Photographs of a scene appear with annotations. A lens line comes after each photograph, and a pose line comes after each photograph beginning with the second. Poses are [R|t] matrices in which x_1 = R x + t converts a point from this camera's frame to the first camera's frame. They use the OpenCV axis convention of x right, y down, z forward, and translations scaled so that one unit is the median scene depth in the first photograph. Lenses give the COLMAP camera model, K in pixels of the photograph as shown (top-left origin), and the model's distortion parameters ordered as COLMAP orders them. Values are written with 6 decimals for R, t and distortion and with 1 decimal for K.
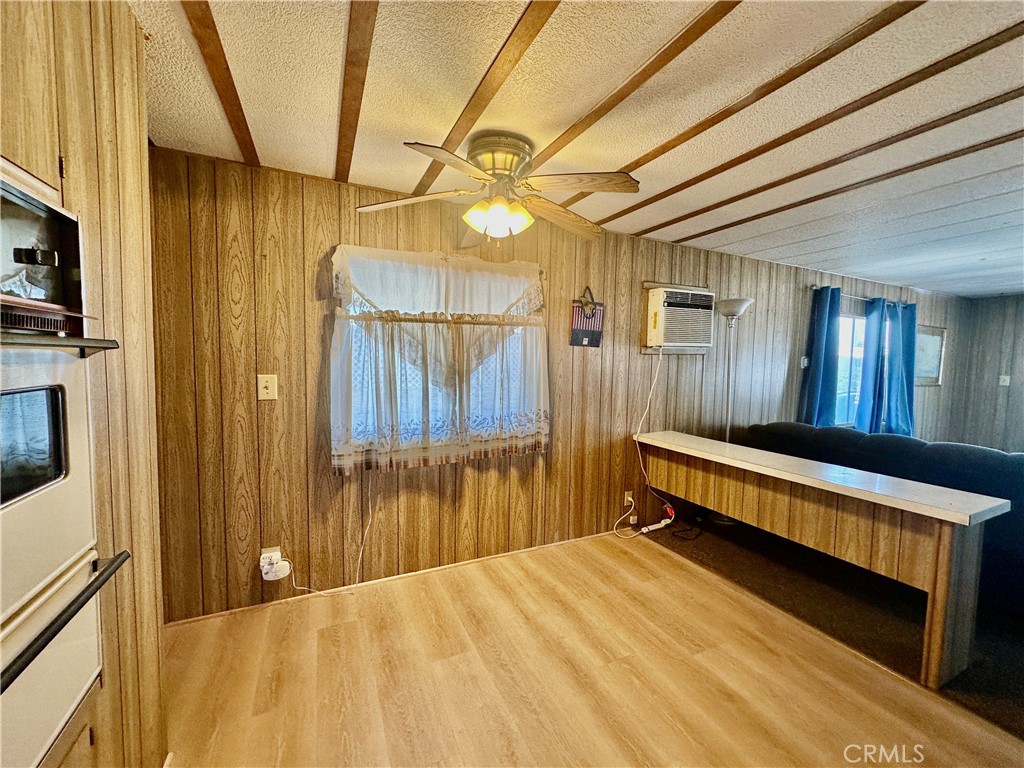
lens RADIAL K [[408.7, 0, 511.4], [0, 408.7, 385.3], [0, 0, 1]] dist [-0.003789, 0.000843]
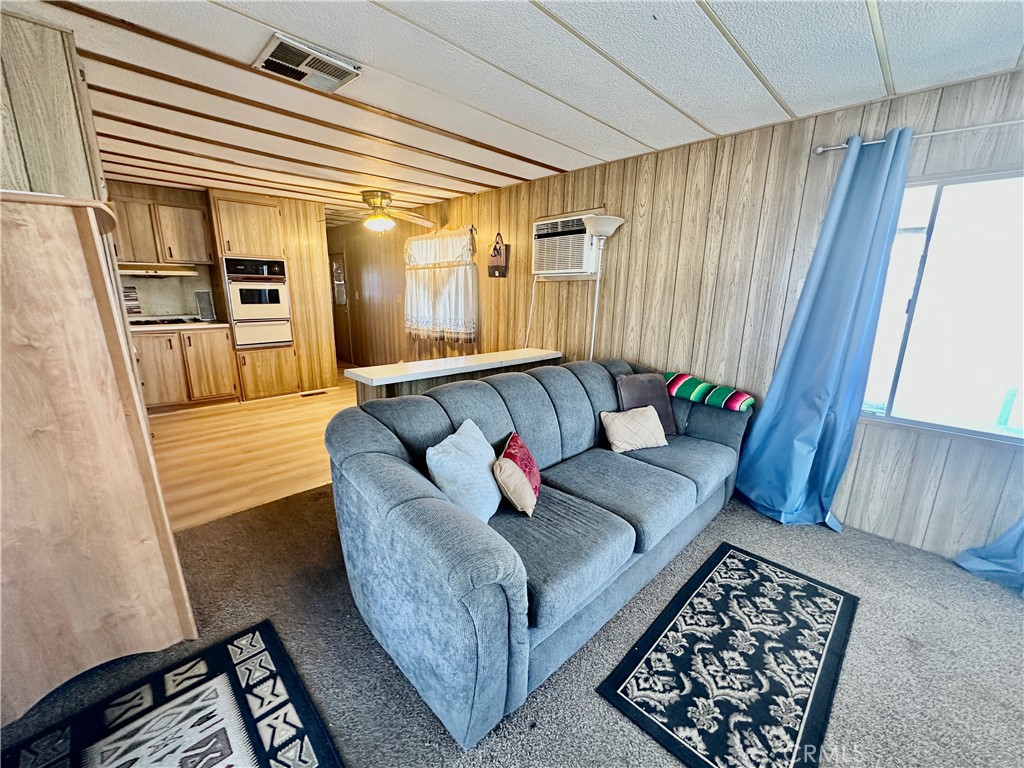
lens RADIAL K [[408.7, 0, 511.4], [0, 408.7, 385.3], [0, 0, 1]] dist [-0.003789, 0.000843]
pose [[0.332560, 0.205037, -0.920524, 1.681306], [-0.072910, 0.978748, 0.191666, -0.003899], [0.940260, 0.003376, 0.340442, 0.601400]]
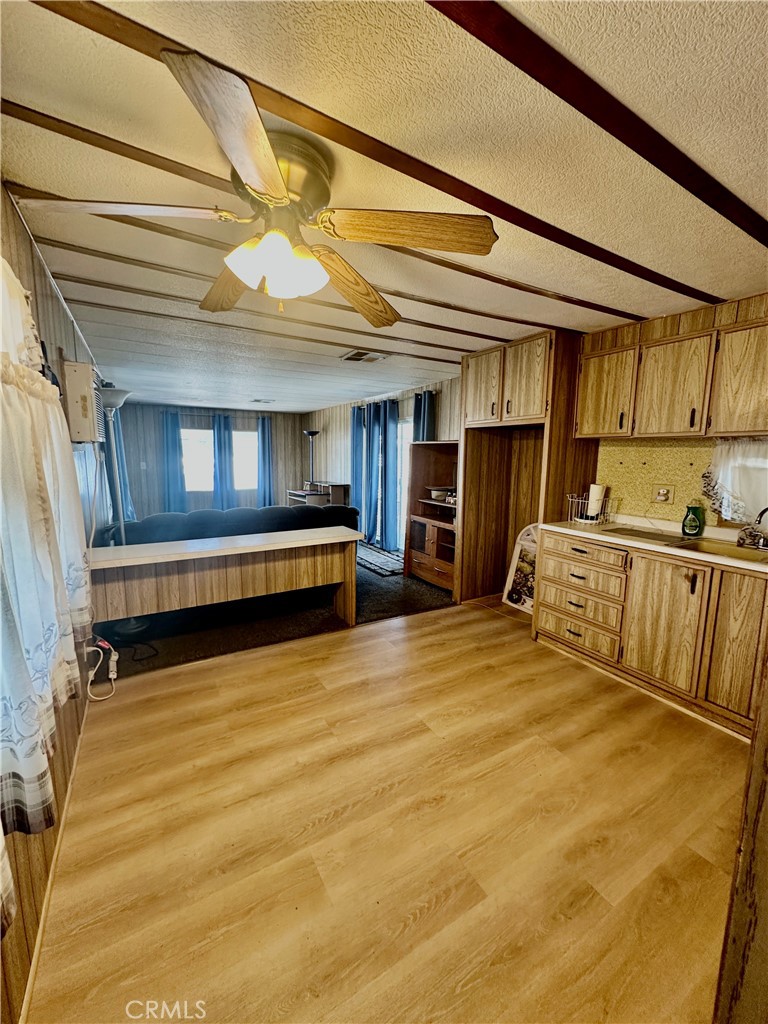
lens RADIAL K [[408.7, 0, 383.0], [0, 408.7, 511.4], [0, 0, 1]] dist [-0.003789, 0.000843]
pose [[-0.092089, -0.151899, 0.984097, -0.519345], [0.050815, 0.986292, 0.156993, -0.066174], [-0.994453, 0.064464, -0.083108, 0.597525]]
